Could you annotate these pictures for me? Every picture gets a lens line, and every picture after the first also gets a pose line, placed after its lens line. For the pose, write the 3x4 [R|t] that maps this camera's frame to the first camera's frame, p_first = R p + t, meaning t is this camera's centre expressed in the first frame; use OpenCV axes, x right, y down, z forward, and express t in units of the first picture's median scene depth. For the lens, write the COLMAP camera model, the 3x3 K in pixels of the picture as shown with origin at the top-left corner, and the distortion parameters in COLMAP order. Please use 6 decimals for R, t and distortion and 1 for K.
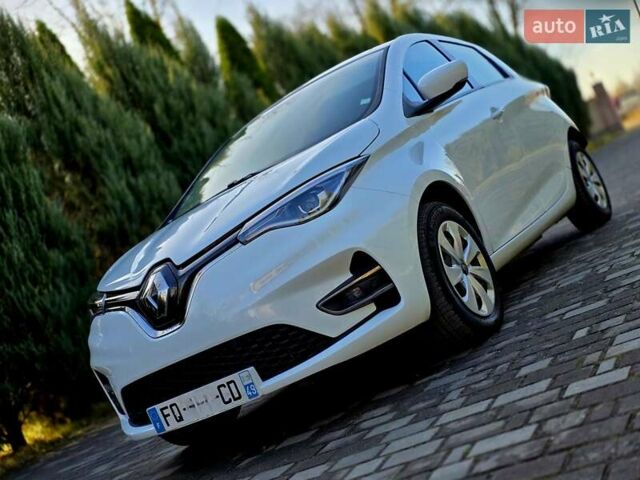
lens RADIAL K [[912.2, 0, 320.0], [0, 912.2, 240.0], [0, 0, 1]] dist [0.229293, -0.938423]
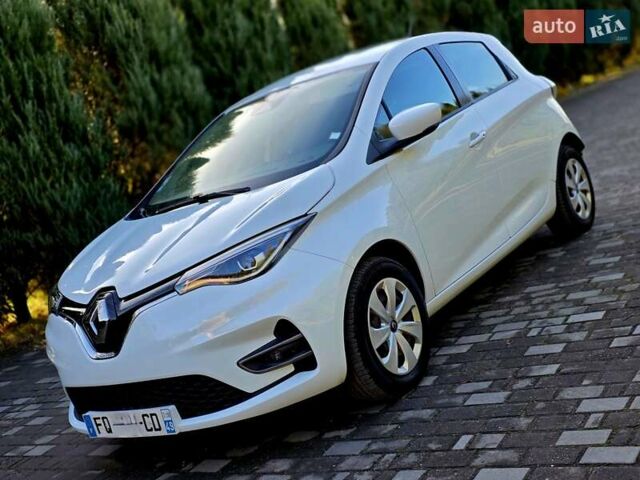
lens RADIAL K [[912.2, 0, 320.0], [0, 912.2, 240.0], [0, 0, 1]] dist [0.229293, -0.938423]
pose [[0.988602, 0.144877, -0.040938, 0.098153], [-0.135127, 0.973784, 0.182992, -0.237627], [0.066376, -0.175374, 0.982262, -0.026981]]
